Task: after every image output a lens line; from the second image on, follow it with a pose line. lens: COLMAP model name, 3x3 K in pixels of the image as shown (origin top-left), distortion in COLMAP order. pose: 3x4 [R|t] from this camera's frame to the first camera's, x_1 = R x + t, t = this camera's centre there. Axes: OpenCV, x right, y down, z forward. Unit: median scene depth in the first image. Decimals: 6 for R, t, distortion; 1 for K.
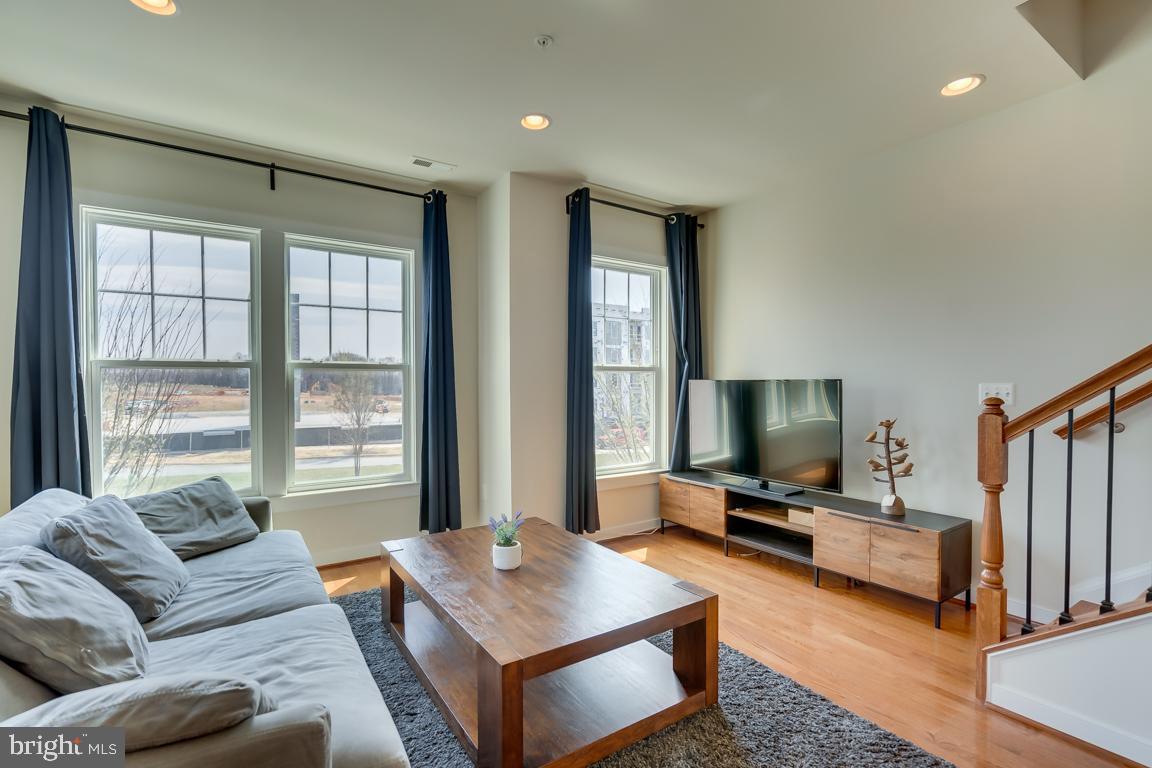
lens RADIAL K [[512.9, 0, 559.9], [0, 512.9, 394.5], [0, 0, 1]] dist [-0.011531, 0.002729]
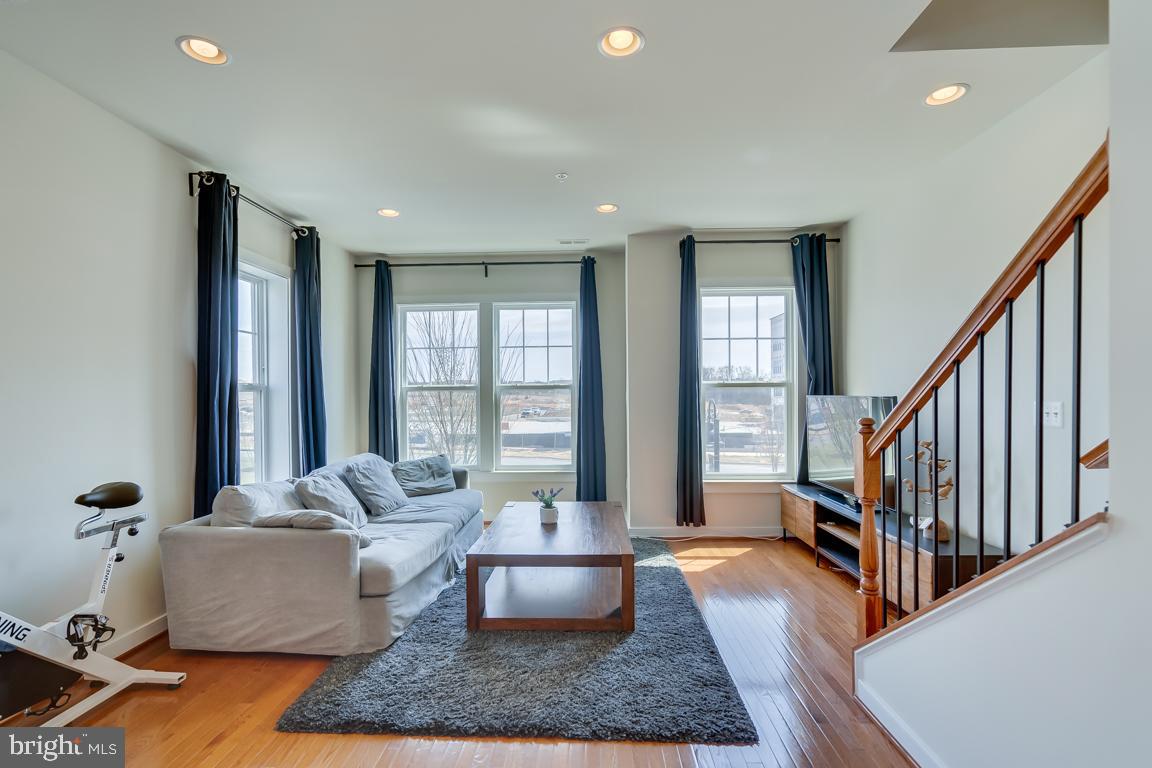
lens RADIAL K [[512.9, 0, 586.0], [0, 512.9, 401.7], [0, 0, 1]] dist [-0.011531, 0.002729]
pose [[0.821840, 0.003893, -0.569705, 0.531207], [-0.005779, 0.999982, -0.001503, -0.012529], [0.569689, 0.004528, 0.821848, -0.114056]]
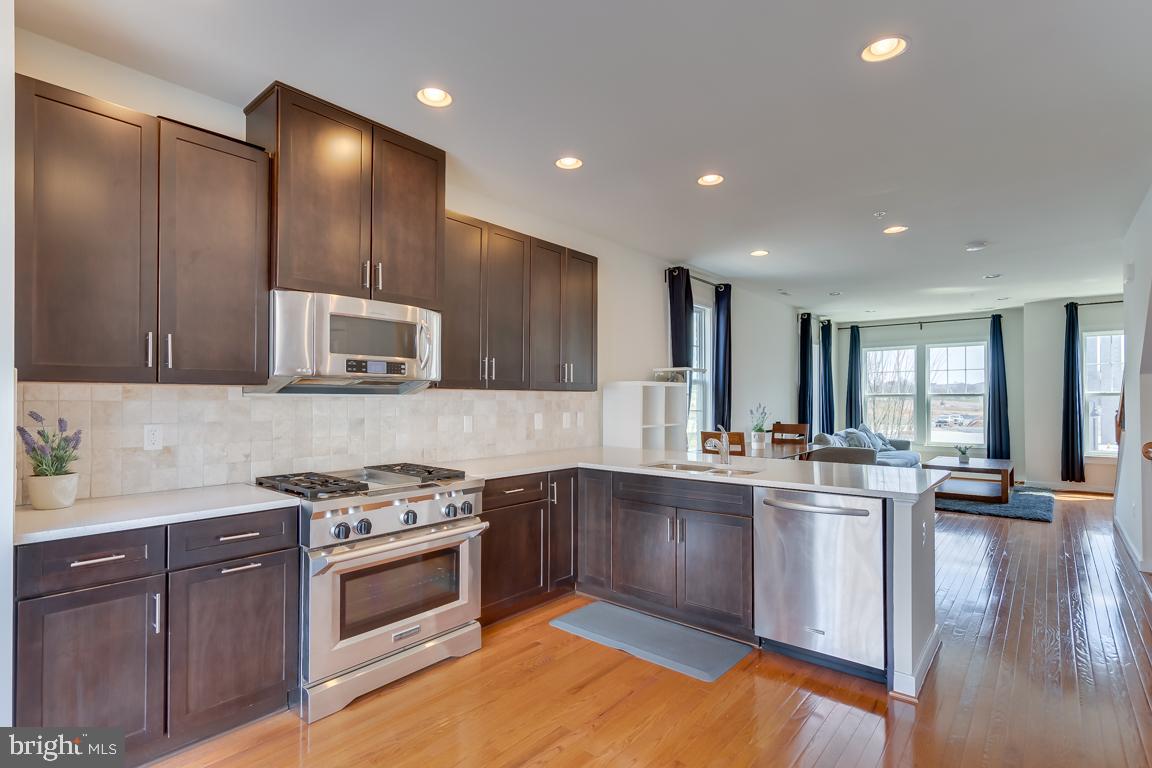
lens RADIAL K [[570.5, 0, 560.2], [0, 570.5, 395.9], [0, 0, 1]] dist [-0.000040, 0.001701]
pose [[0.260819, -0.003942, -0.965380, 1.632463], [-0.019971, 0.999756, -0.009478, 0.011564], [0.965181, 0.021752, 0.260676, -1.428937]]
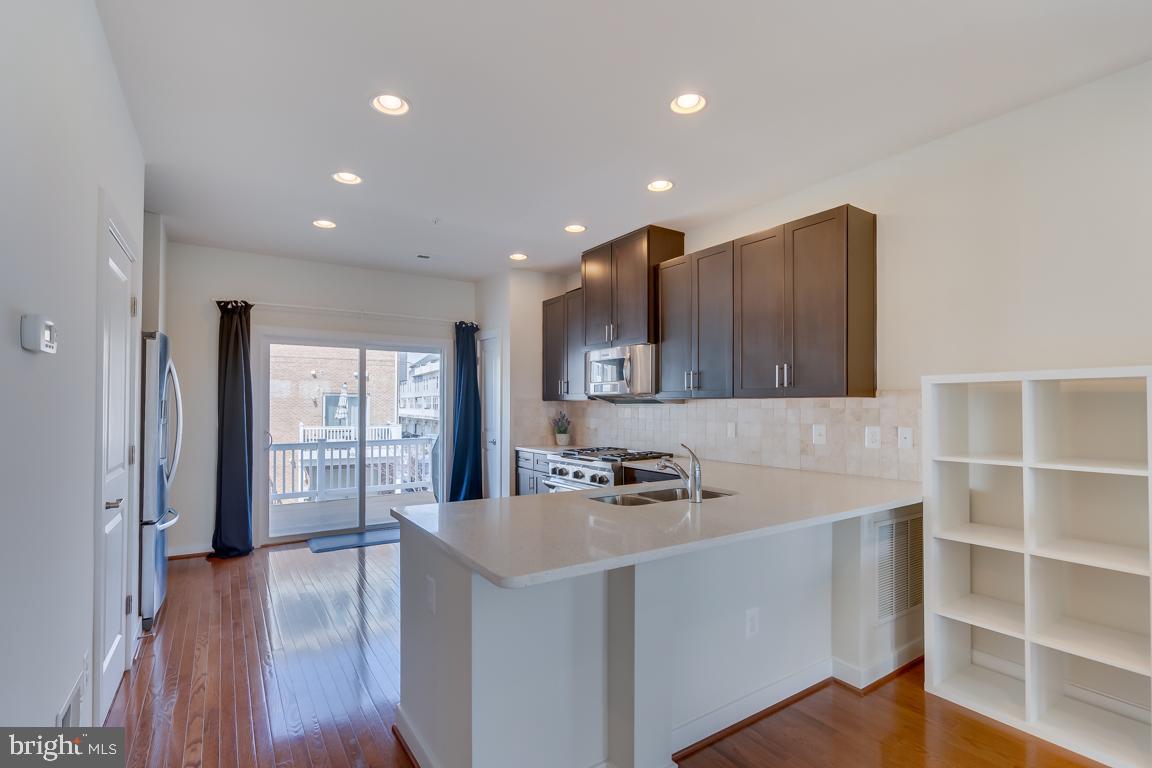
lens RADIAL K [[512.9, 0, 567.1], [0, 512.9, 400.2], [0, 0, 1]] dist [-0.011531, 0.002729]
pose [[-0.999995, -0.002845, 0.001423, 0.846549], [-0.002837, 0.999980, 0.005614, -0.009743], [-0.001439, 0.005609, -0.999983, -0.192480]]
